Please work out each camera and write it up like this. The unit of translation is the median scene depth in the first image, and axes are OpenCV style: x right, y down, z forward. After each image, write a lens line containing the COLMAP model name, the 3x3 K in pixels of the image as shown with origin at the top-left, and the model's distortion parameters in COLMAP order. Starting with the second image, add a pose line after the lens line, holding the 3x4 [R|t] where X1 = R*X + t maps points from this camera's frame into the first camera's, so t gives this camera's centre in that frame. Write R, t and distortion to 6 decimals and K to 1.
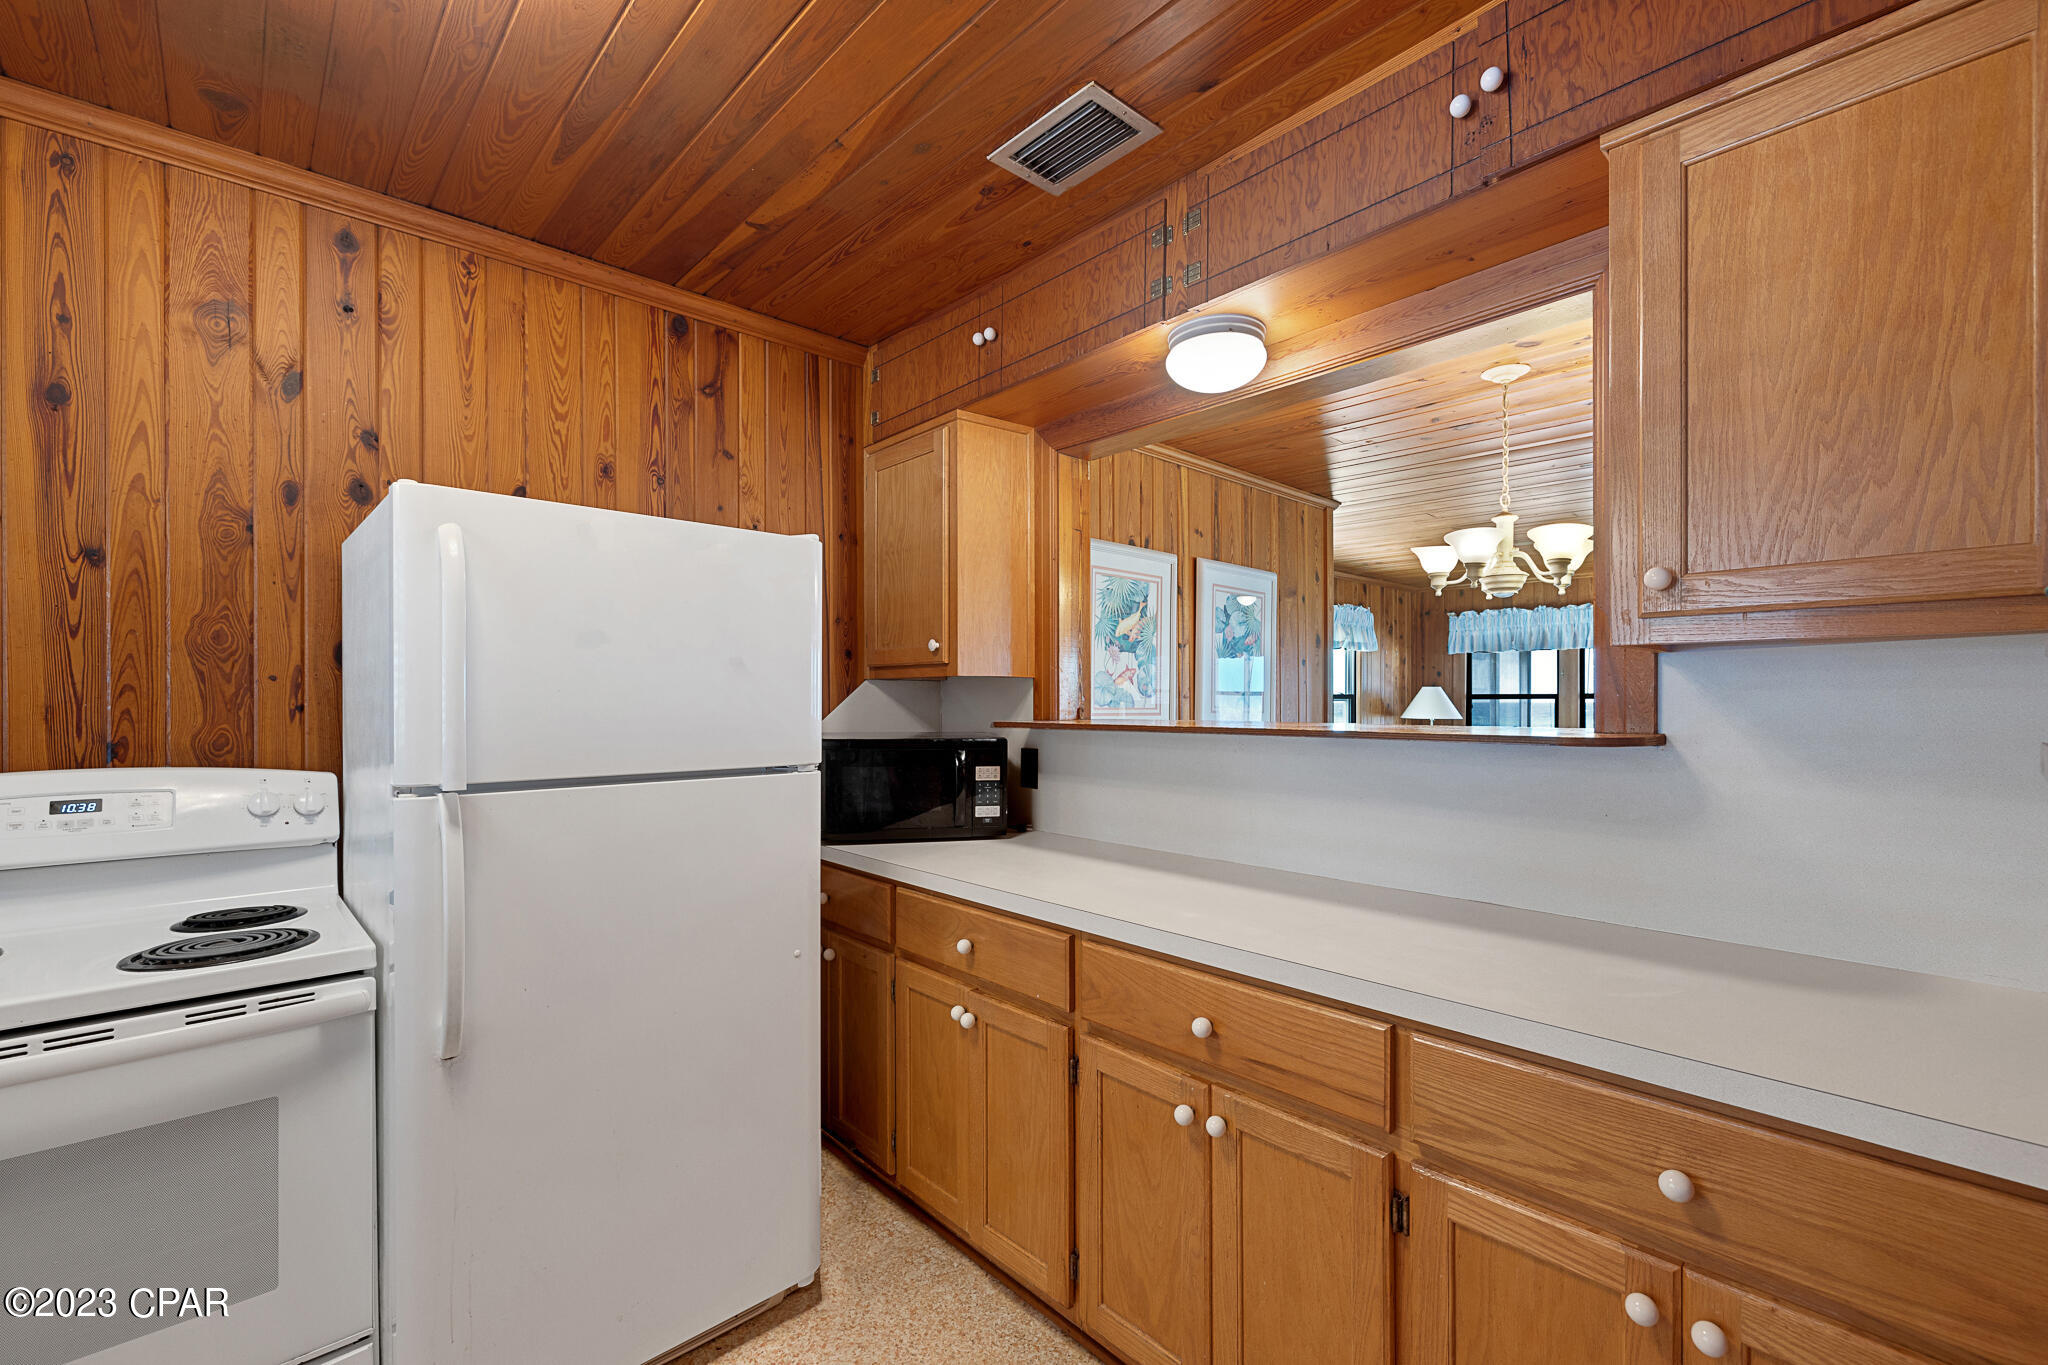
lens RADIAL K [[873.1, 0, 1035.3], [0, 873.1, 703.2], [0, 0, 1]] dist [-0.000084, 0.000021]
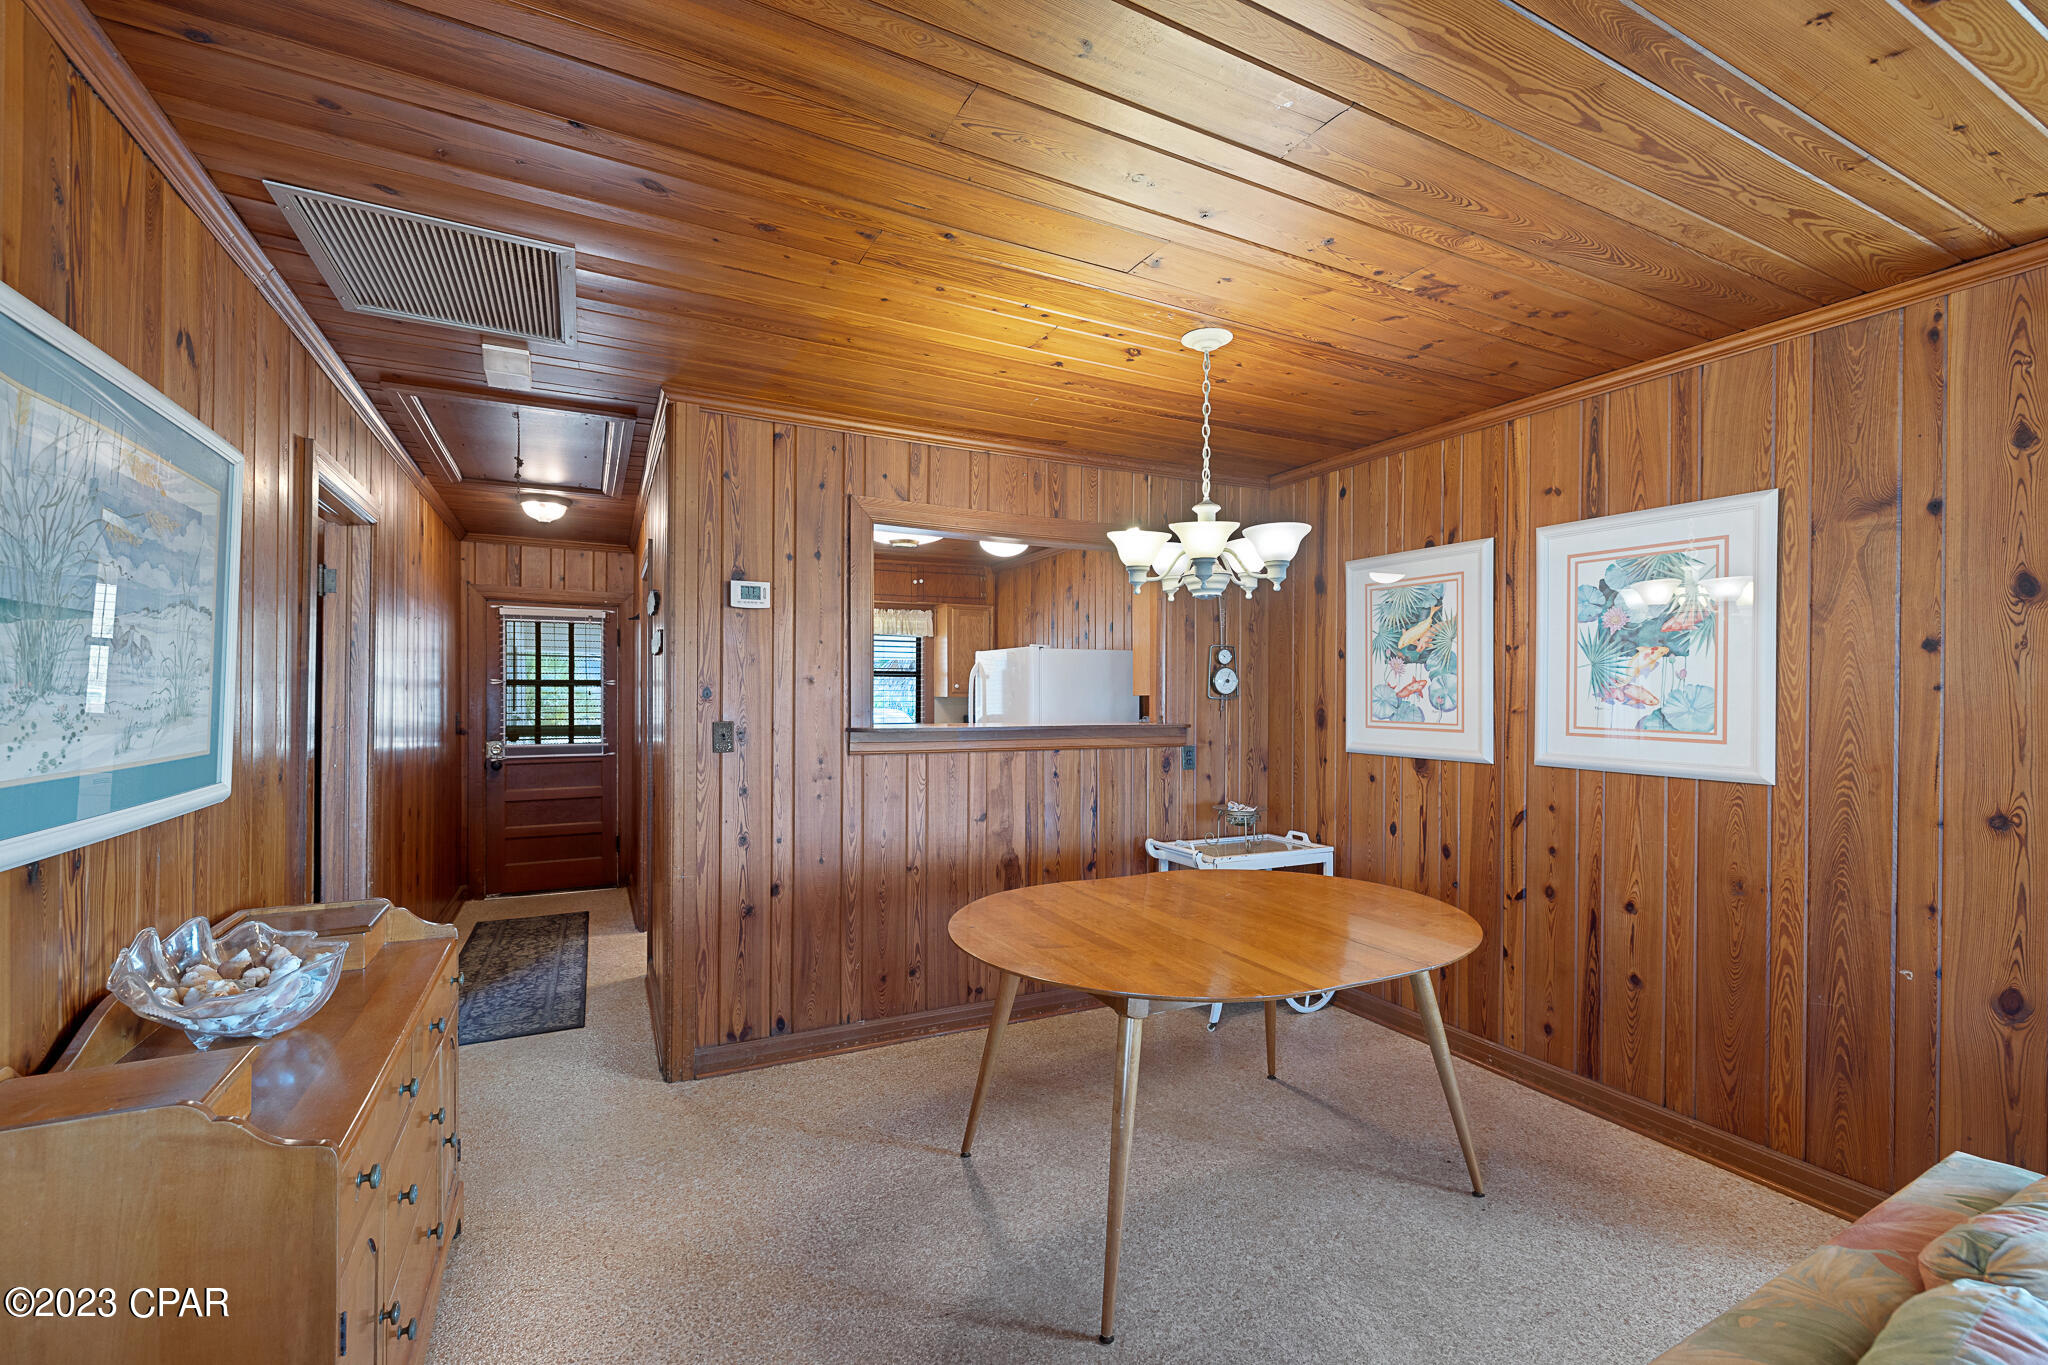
lens RADIAL K [[873.1, 0, 1025.7], [0, 873.1, 694.5], [0, 0, 1]] dist [-0.000084, 0.000021]
pose [[-0.286180, 0.000536, -0.958176, 2.311186], [-0.005986, 0.999979, 0.002347, -0.049455], [0.958157, 0.006407, -0.286171, 1.768061]]
